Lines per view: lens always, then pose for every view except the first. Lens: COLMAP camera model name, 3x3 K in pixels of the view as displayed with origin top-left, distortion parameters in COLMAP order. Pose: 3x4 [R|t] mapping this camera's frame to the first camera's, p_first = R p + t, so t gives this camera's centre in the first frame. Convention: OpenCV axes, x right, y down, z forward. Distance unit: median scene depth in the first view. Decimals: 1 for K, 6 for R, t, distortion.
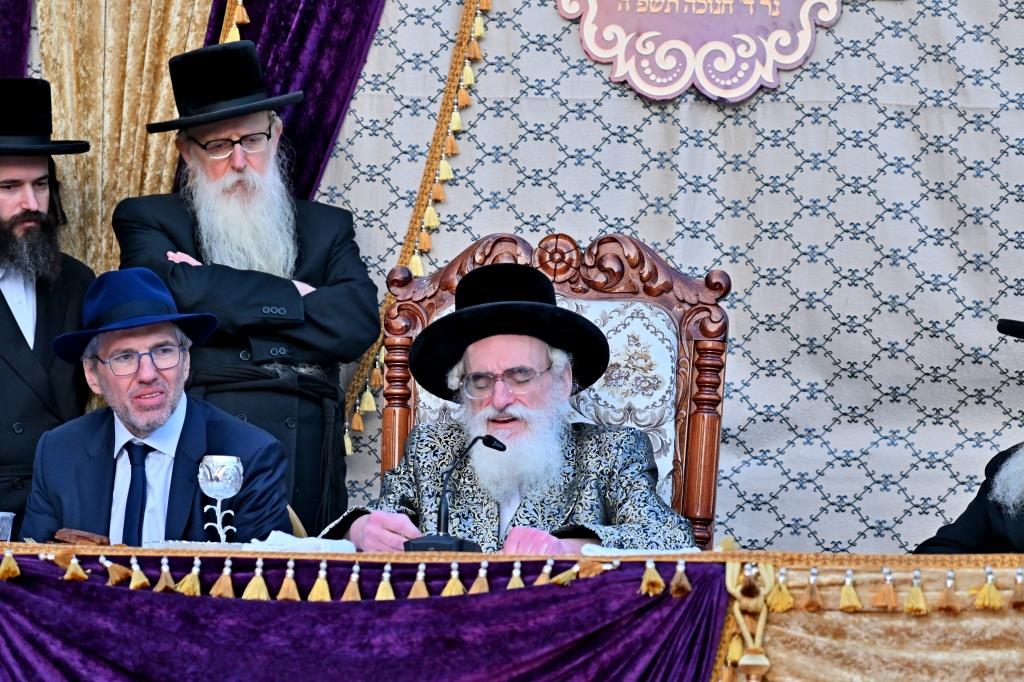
lens RADIAL K [[5407.1, 0, 508.1], [0, 5407.1, 347.5], [0, 0, 1]] dist [0.193946, 0.000000]
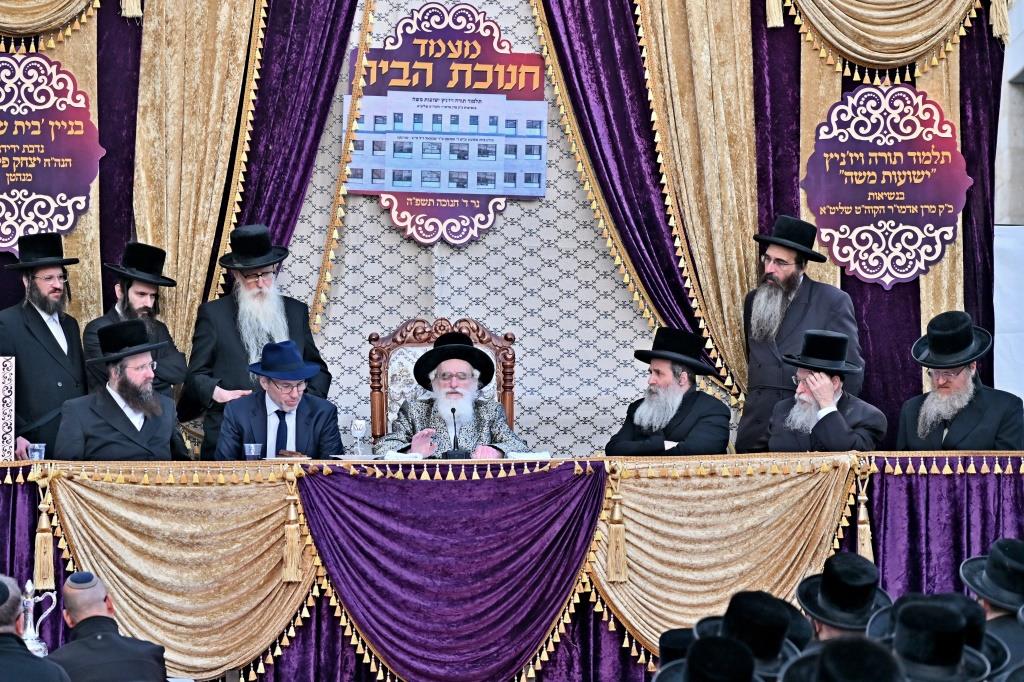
lens RADIAL K [[5407.1, 0, 511.1], [0, 5407.1, 341.9], [0, 0, 1]] dist [0.193946, 0.000000]
pose [[0.964103, -0.026200, 0.264232, -0.599928], [0.014749, 0.998868, 0.045228, -0.119441], [-0.265117, -0.039707, 0.963398, -1.332047]]
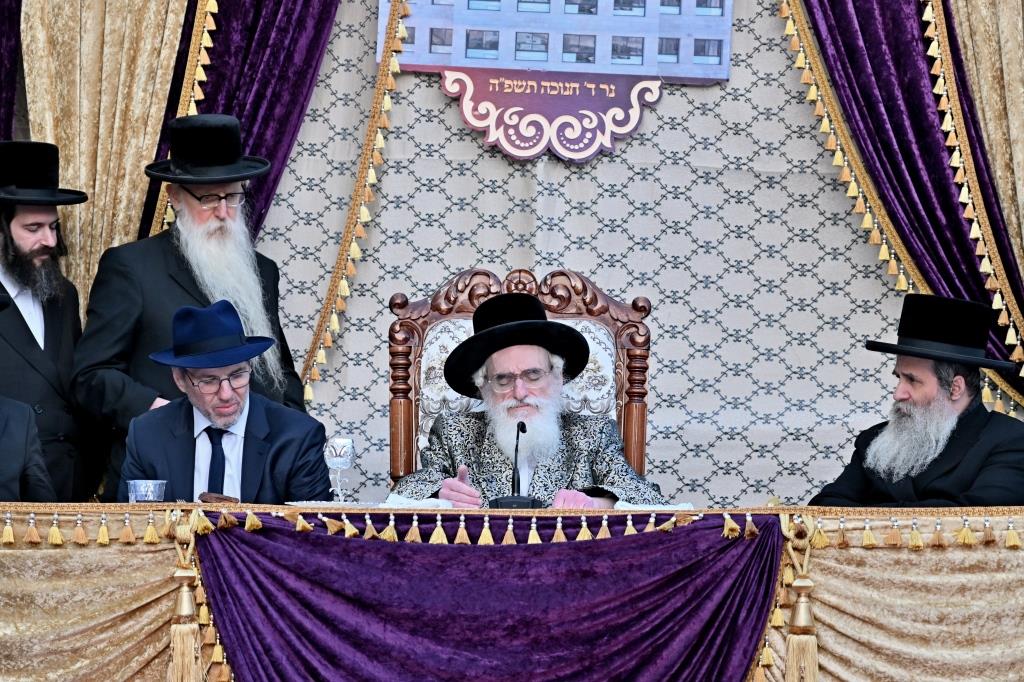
lens RADIAL K [[5407.1, 0, 516.0], [0, 5407.1, 335.6], [0, 0, 1]] dist [0.193946, 0.000000]
pose [[0.981309, -0.002594, 0.192421, -0.251683], [0.000742, 0.999953, 0.009695, -0.017689], [-0.192437, -0.009371, 0.981265, -0.319167]]
